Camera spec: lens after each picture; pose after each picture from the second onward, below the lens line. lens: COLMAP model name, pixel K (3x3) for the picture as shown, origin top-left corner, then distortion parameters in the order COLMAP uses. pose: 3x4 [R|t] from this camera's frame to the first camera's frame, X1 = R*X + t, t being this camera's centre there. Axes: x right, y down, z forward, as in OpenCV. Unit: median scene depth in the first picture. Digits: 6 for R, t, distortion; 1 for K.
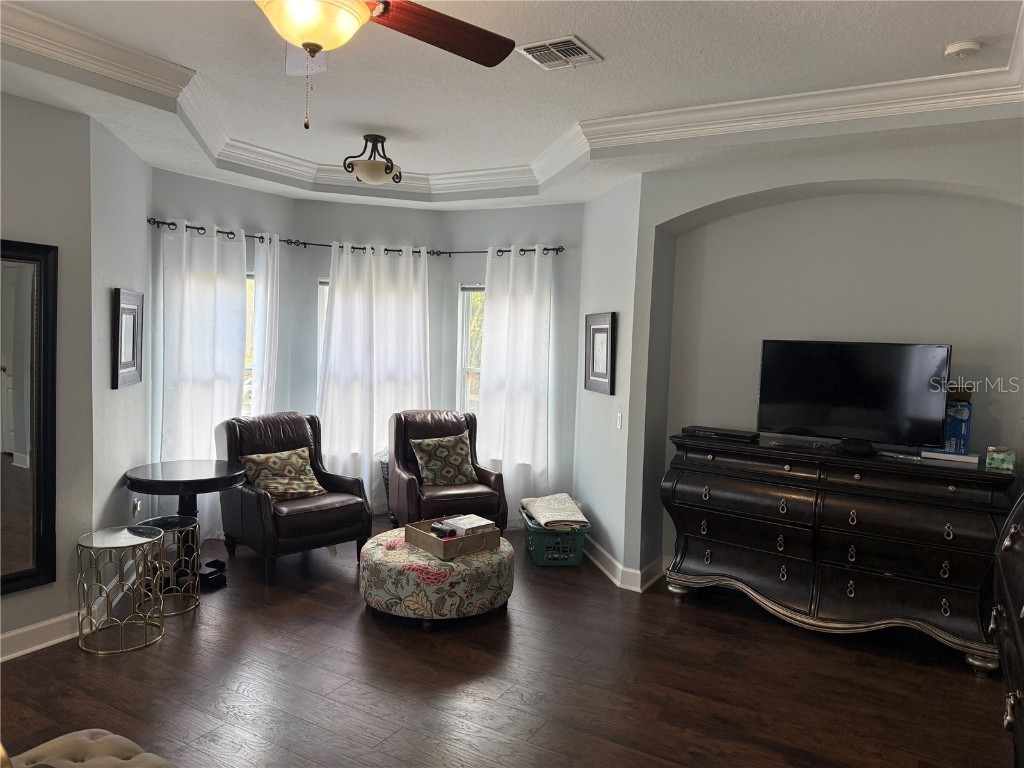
lens RADIAL K [[723.4, 0, 505.3], [0, 723.4, 384.4], [0, 0, 1]] dist [0.021708, -0.008440]
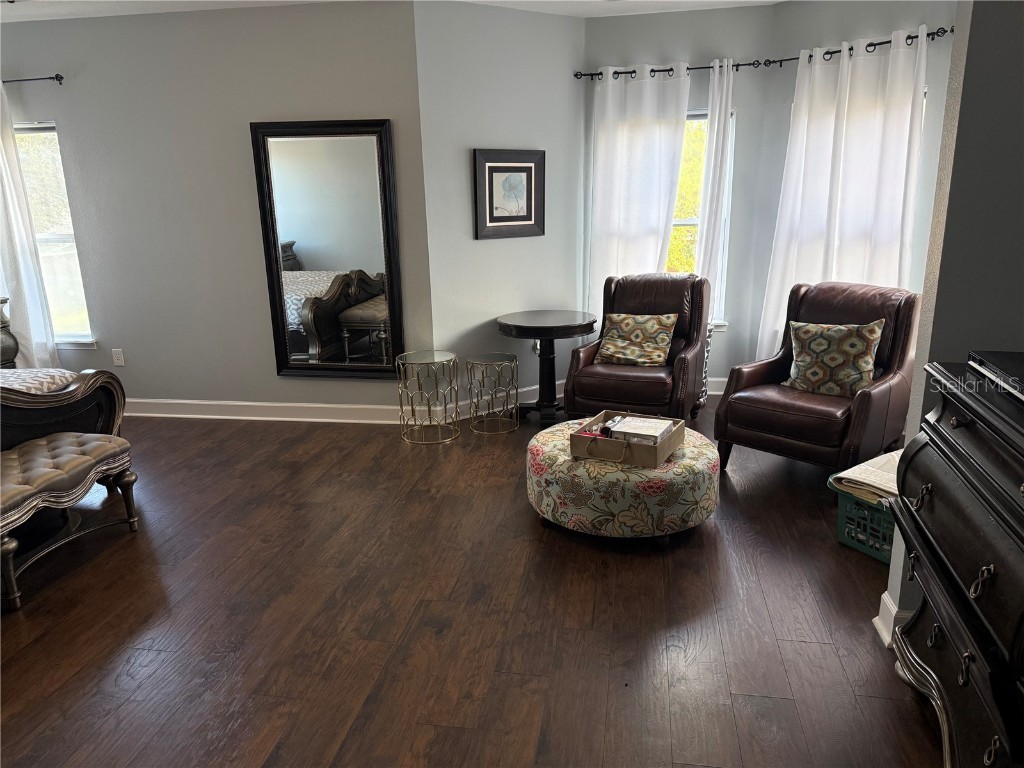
lens RADIAL K [[723.4, 0, 507.6], [0, 723.4, 387.5], [0, 0, 1]] dist [0.021708, -0.008440]
pose [[0.344745, 0.204411, -0.916170, 0.495346], [-0.034173, 0.978088, 0.205367, 0.000448], [0.938074, -0.039491, 0.344176, 0.514395]]
